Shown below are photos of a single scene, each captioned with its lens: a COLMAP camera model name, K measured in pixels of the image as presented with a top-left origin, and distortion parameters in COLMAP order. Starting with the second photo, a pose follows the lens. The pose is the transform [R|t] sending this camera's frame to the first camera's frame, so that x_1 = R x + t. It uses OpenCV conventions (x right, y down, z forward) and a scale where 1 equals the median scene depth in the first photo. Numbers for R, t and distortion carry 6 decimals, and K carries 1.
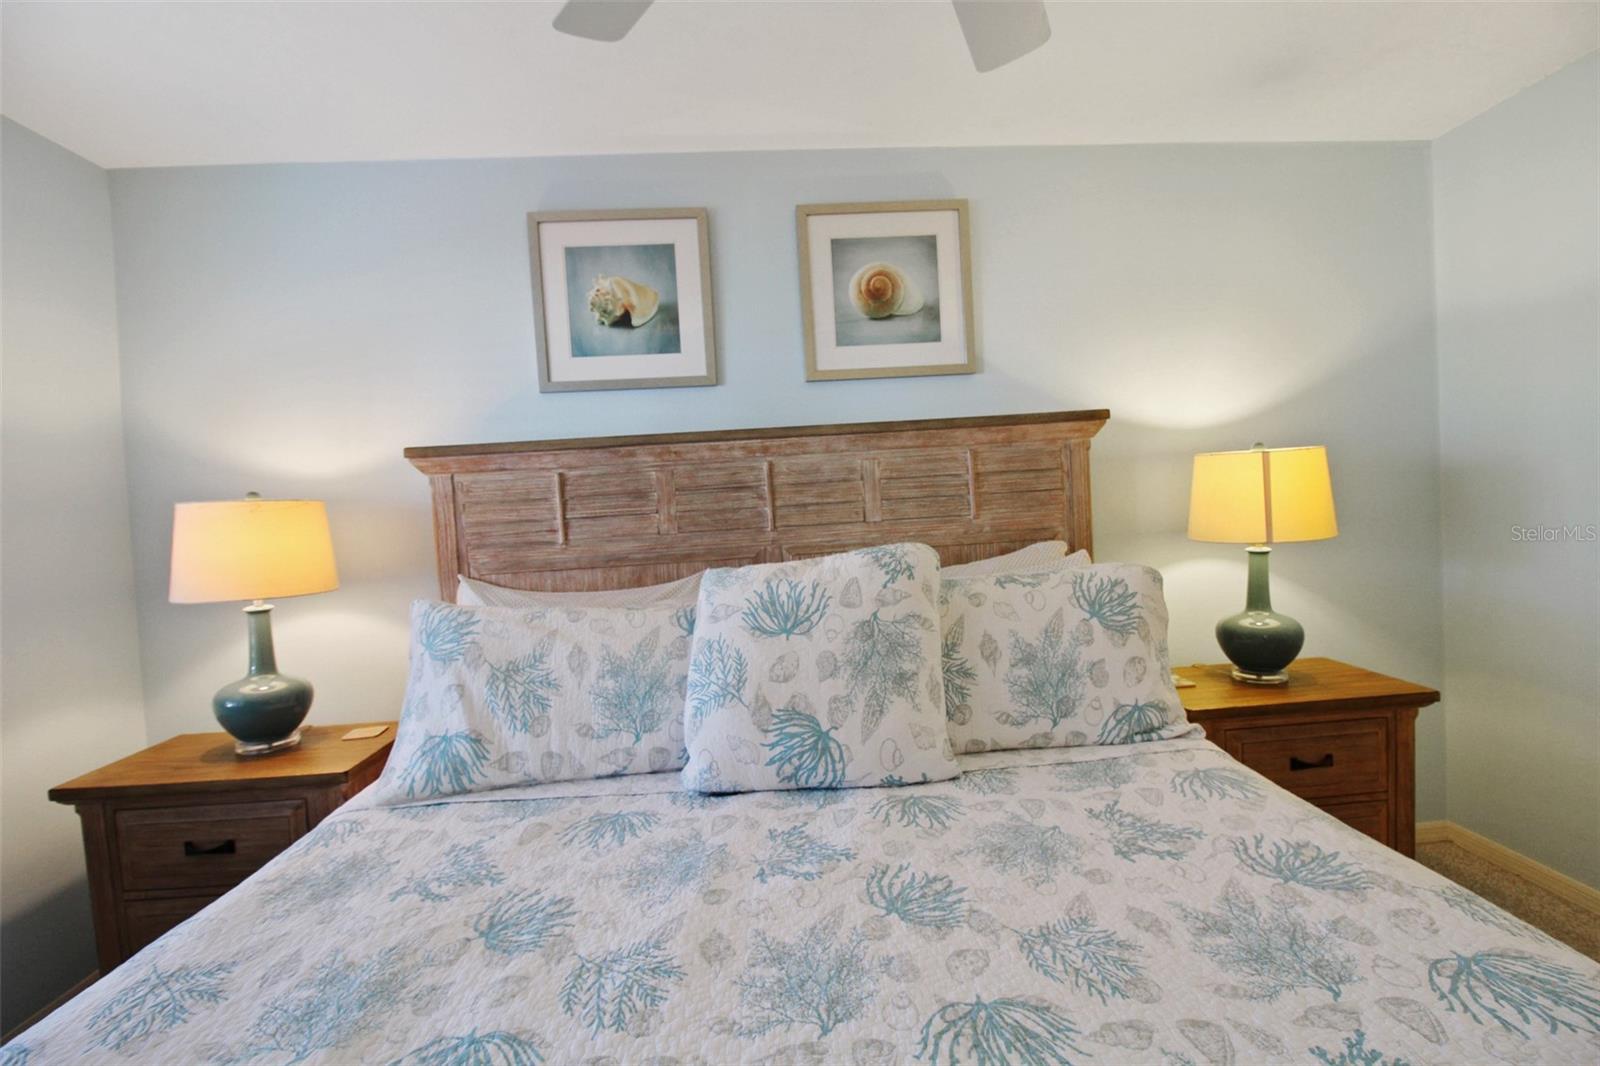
lens RADIAL K [[768.3, 0, 845.1], [0, 768.3, 527.7], [0, 0, 1]] dist [-0.012641, -0.003368]
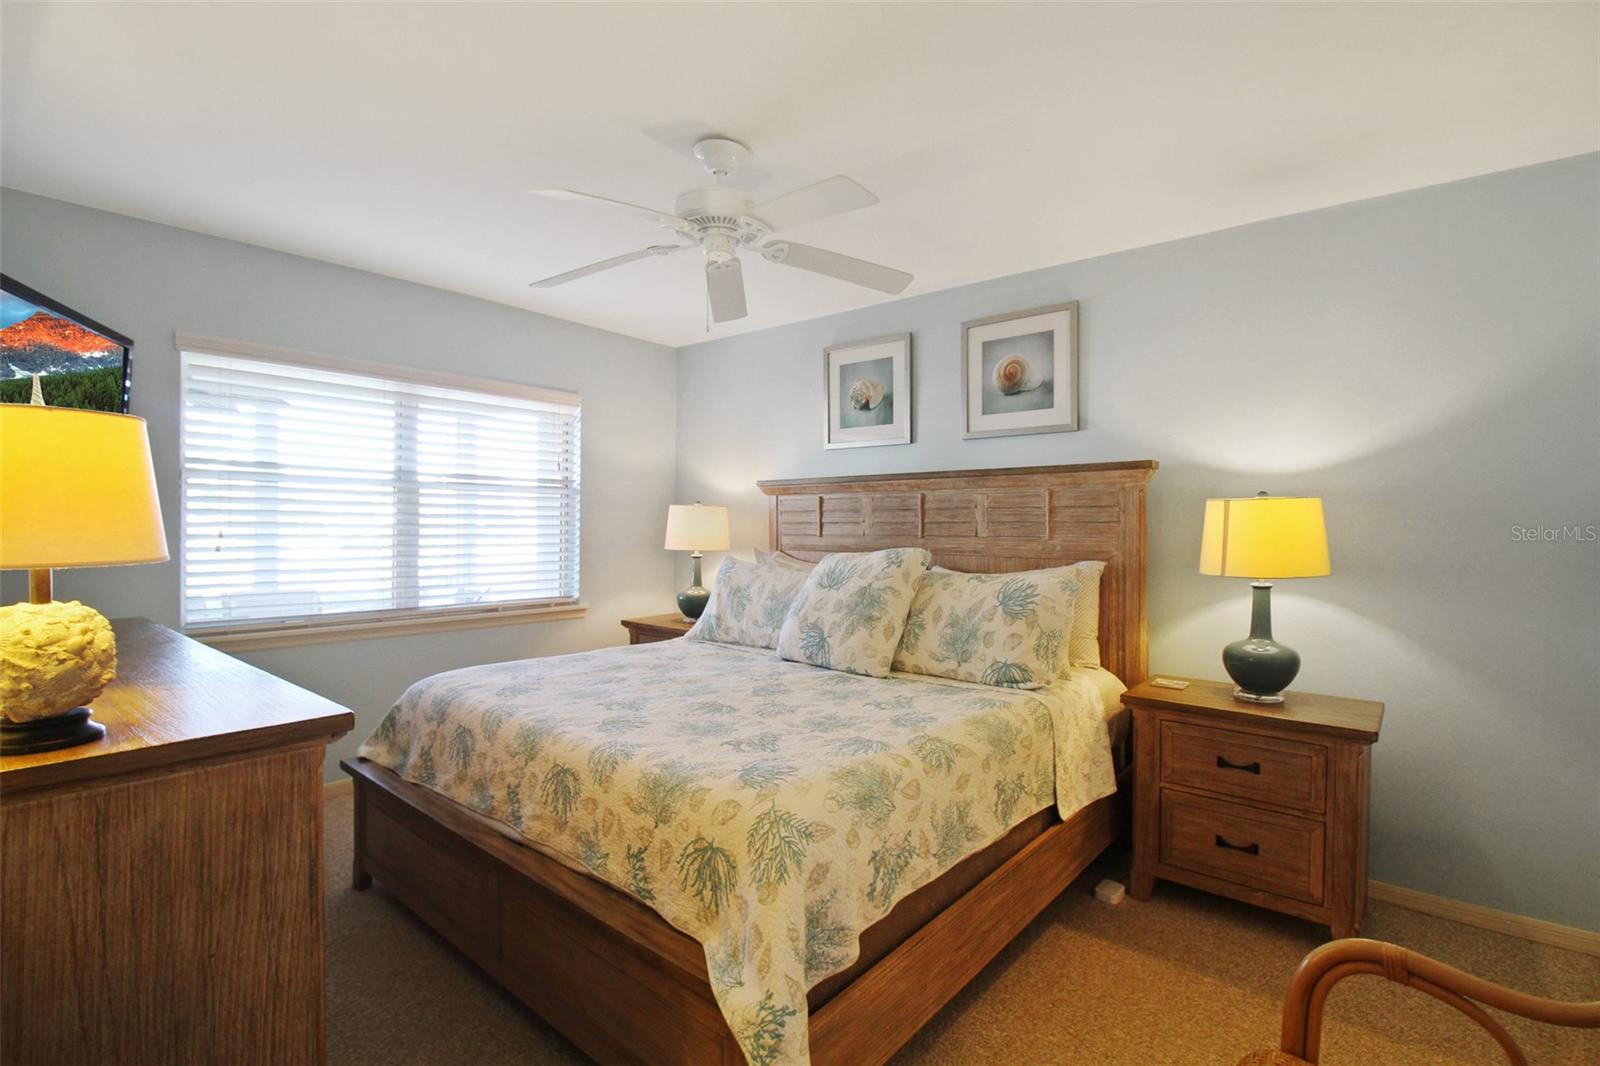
lens RADIAL K [[768.3, 0, 795.5], [0, 768.3, 524.3], [0, 0, 1]] dist [-0.012641, -0.003368]
pose [[0.704909, 0.059761, -0.706776, 0.831610], [-0.067247, 0.997587, 0.017281, -0.033330], [0.706103, 0.035347, 0.707226, -0.290332]]
